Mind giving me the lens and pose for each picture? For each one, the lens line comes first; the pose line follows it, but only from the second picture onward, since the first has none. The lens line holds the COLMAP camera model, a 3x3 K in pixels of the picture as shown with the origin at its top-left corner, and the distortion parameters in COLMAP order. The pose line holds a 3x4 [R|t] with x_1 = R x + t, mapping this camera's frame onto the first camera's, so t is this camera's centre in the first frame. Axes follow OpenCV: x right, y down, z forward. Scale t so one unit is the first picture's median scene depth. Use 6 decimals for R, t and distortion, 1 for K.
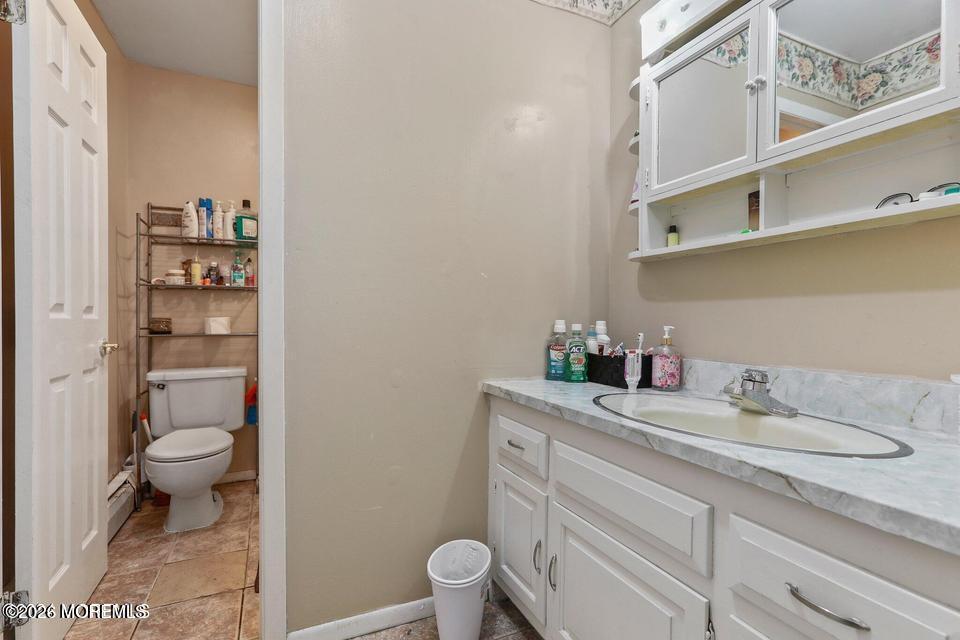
lens RADIAL K [[444.2, 0, 473.1], [0, 444.2, 321.3], [0, 0, 1]] dist [-0.012813, 0.000120]
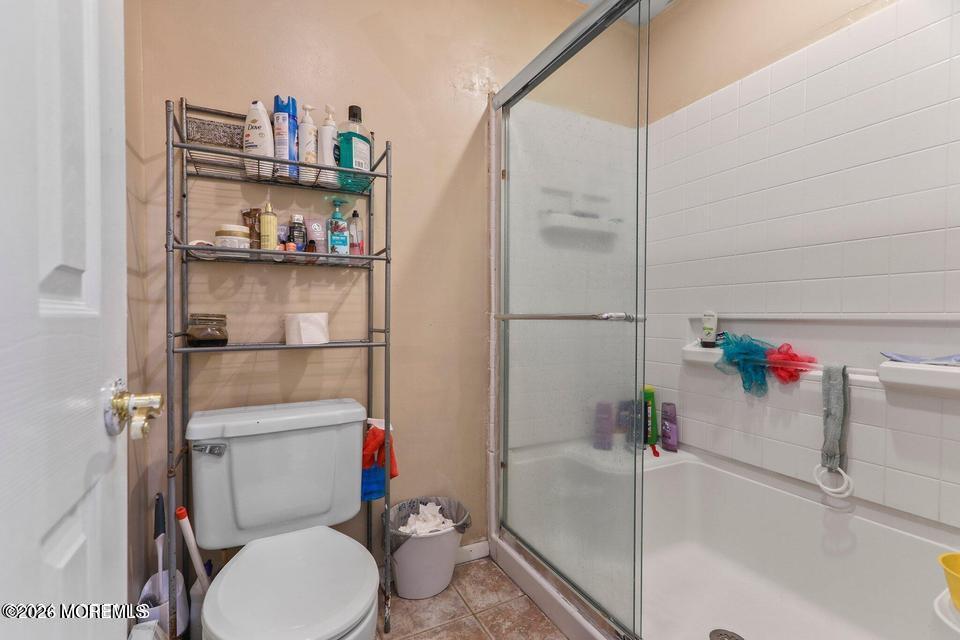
lens RADIAL K [[444.2, 0, 486.0], [0, 444.2, 319.0], [0, 0, 1]] dist [-0.012813, 0.000120]
pose [[0.999036, -0.000437, 0.043904, -0.382798], [0.000364, 0.999999, 0.001681, -0.002462], [-0.043905, -0.001664, 0.999034, 0.438786]]
